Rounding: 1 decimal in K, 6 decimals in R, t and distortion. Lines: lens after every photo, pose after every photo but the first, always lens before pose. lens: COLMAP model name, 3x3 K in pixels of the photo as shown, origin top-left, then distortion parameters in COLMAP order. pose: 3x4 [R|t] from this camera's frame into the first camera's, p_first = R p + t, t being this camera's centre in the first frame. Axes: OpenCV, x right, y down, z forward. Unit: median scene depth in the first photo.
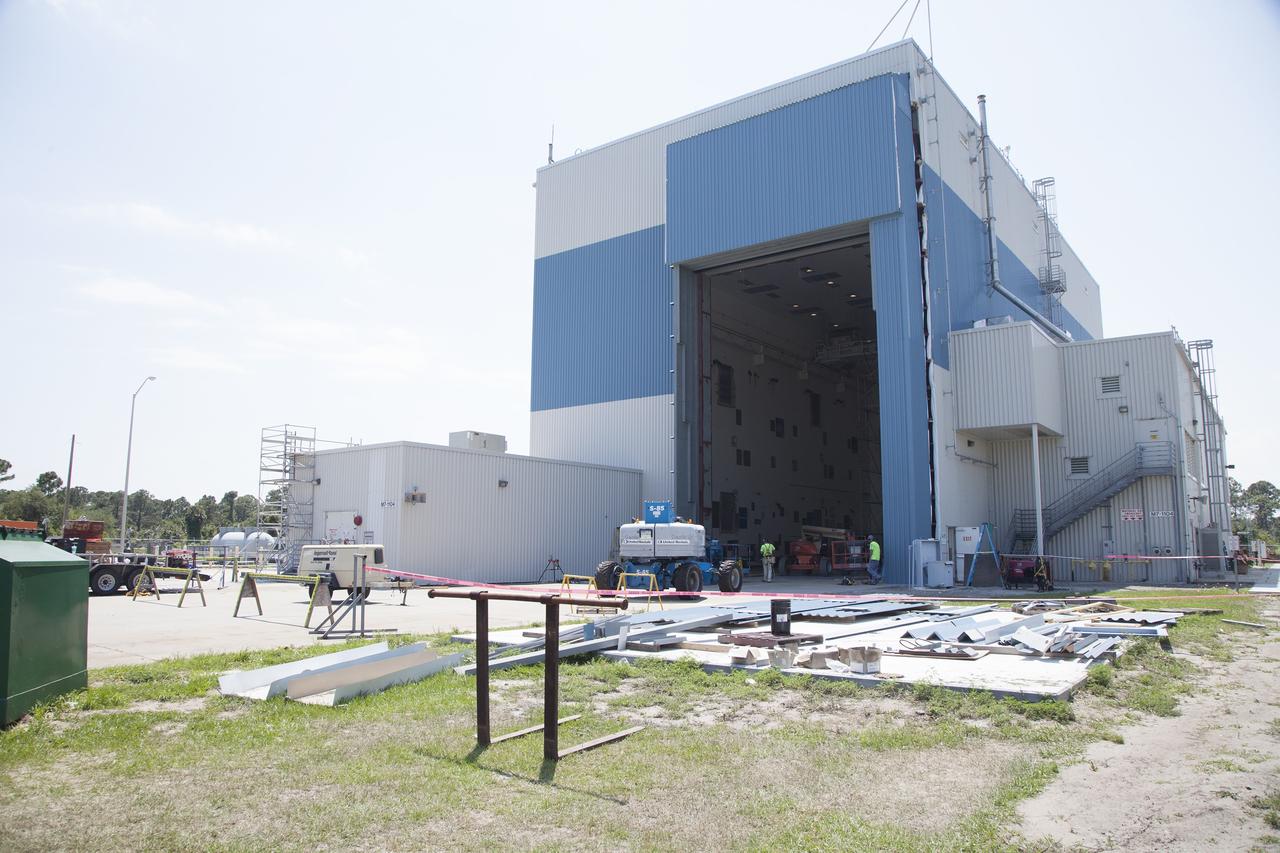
lens RADIAL K [[863.5, 0, 640.0], [0, 863.5, 426.5], [0, 0, 1]] dist [-0.119107, 0.072062]
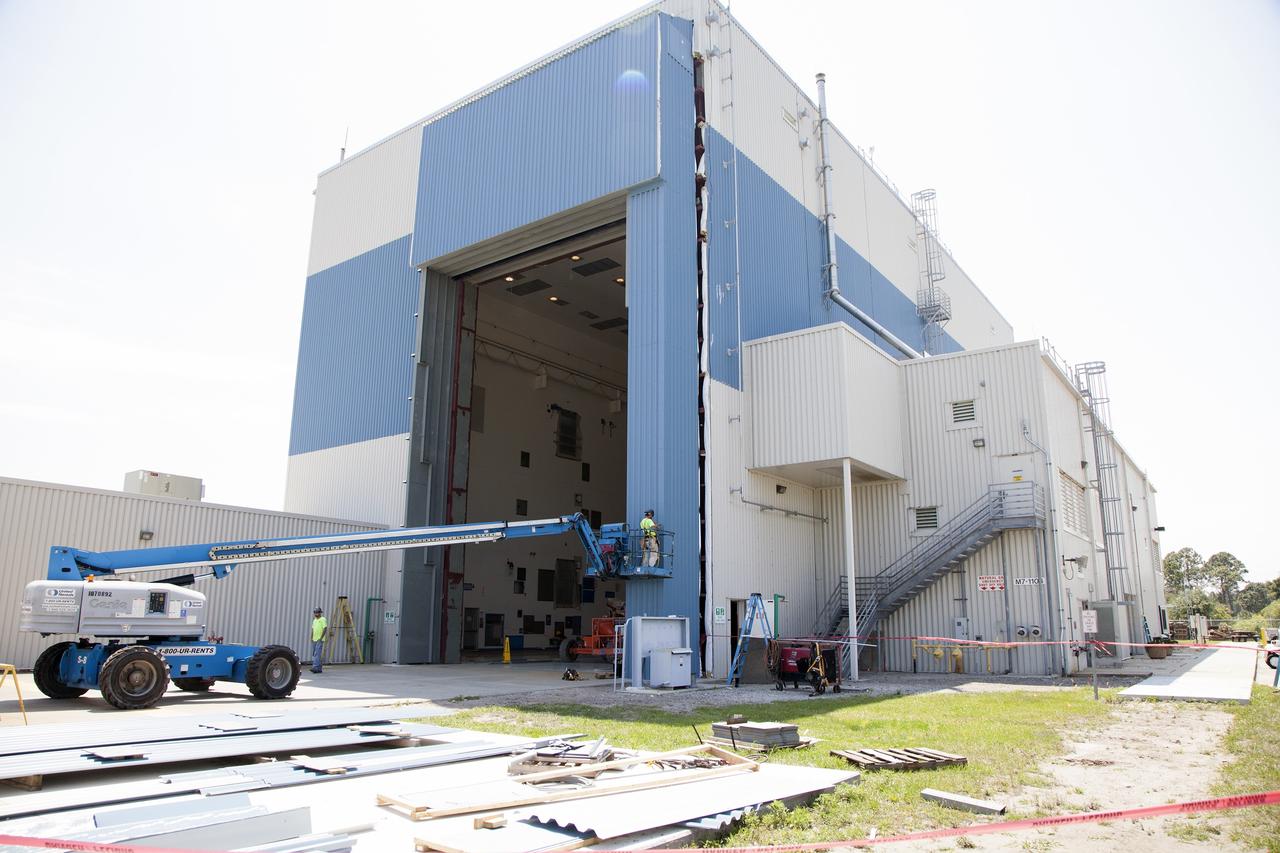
lens RADIAL K [[863.5, 0, 640.0], [0, 863.5, 426.5], [0, 0, 1]] dist [-0.119107, 0.072062]
pose [[0.999658, 0.004852, 0.025694, 0.244844], [-0.002582, 0.996149, -0.087634, 0.032075], [-0.026020, 0.087538, 0.995821, 0.233712]]
